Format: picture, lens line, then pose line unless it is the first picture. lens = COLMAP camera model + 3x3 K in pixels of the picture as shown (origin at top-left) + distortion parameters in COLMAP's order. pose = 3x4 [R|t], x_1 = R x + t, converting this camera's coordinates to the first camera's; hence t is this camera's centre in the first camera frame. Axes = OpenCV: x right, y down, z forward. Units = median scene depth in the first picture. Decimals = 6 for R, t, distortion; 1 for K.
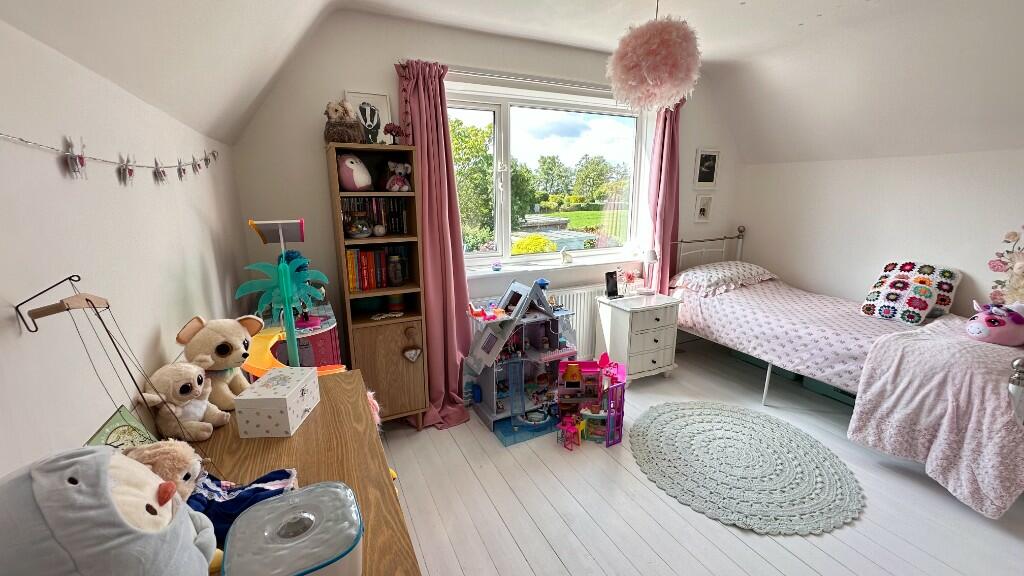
lens RADIAL K [[407.6, 0, 506.8], [0, 407.6, 287.5], [0, 0, 1]] dist [-0.003355, 0.000082]
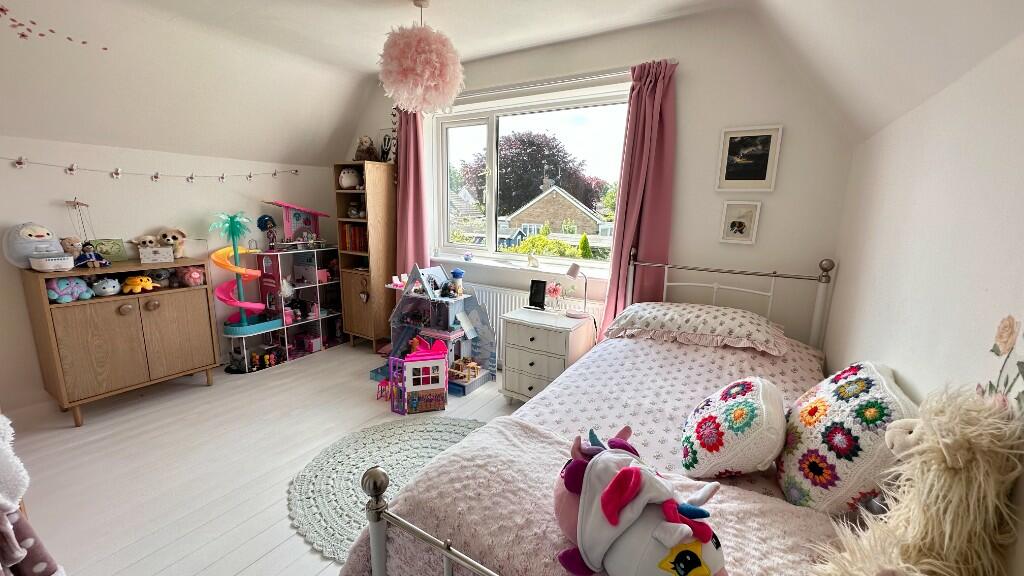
lens RADIAL K [[407.6, 0, 503.7], [0, 407.6, 286.7], [0, 0, 1]] dist [-0.003355, 0.000082]
pose [[0.538142, 0.188192, -0.821576, 0.973326], [-0.212540, 0.973554, 0.083788, -0.084798], [0.815616, 0.129527, 0.563909, 0.424491]]
